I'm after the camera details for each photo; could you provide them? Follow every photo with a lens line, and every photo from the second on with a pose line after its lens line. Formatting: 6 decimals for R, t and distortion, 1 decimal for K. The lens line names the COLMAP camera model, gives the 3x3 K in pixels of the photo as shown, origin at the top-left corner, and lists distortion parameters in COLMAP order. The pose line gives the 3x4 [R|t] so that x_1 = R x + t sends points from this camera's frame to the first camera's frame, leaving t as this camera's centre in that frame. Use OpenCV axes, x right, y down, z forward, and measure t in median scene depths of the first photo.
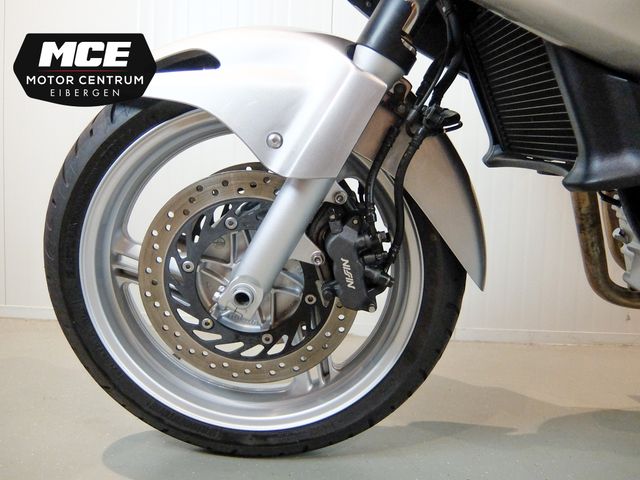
lens RADIAL K [[496.1, 0, 323.1], [0, 496.1, 235.6], [0, 0, 1]] dist [-0.039990, 0.016336]
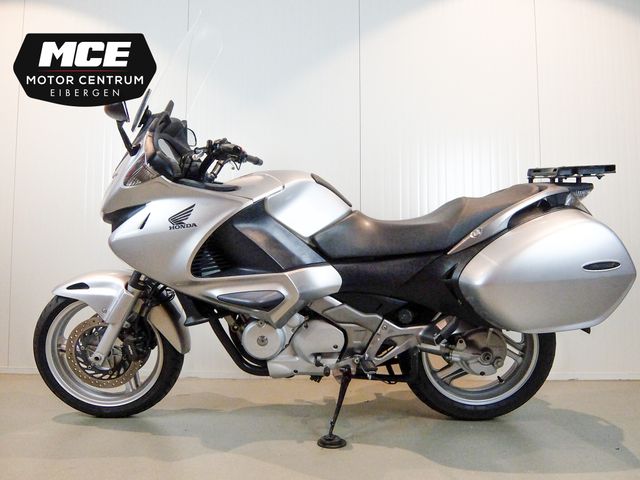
lens RADIAL K [[482.9, 0, 330.0], [0, 482.9, 242.7], [0, 0, 1]] dist [-0.033963, 0.006974]
pose [[0.998908, -0.017895, 0.043158, 1.072968], [0.021858, 0.995409, -0.093182, -0.261531], [-0.041293, 0.094023, 0.994713, -1.935104]]
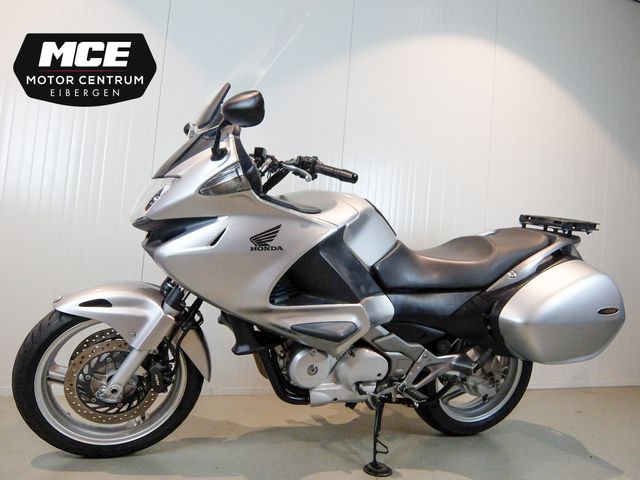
lens RADIAL K [[482.9, 0, 327.1], [0, 482.9, 244.3], [0, 0, 1]] dist [-0.033963, 0.006974]
pose [[0.914118, 0.067181, 0.399843, -0.176684], [-0.040986, 0.996437, -0.073718, -0.452394], [-0.403371, 0.050999, 0.913614, -1.616834]]
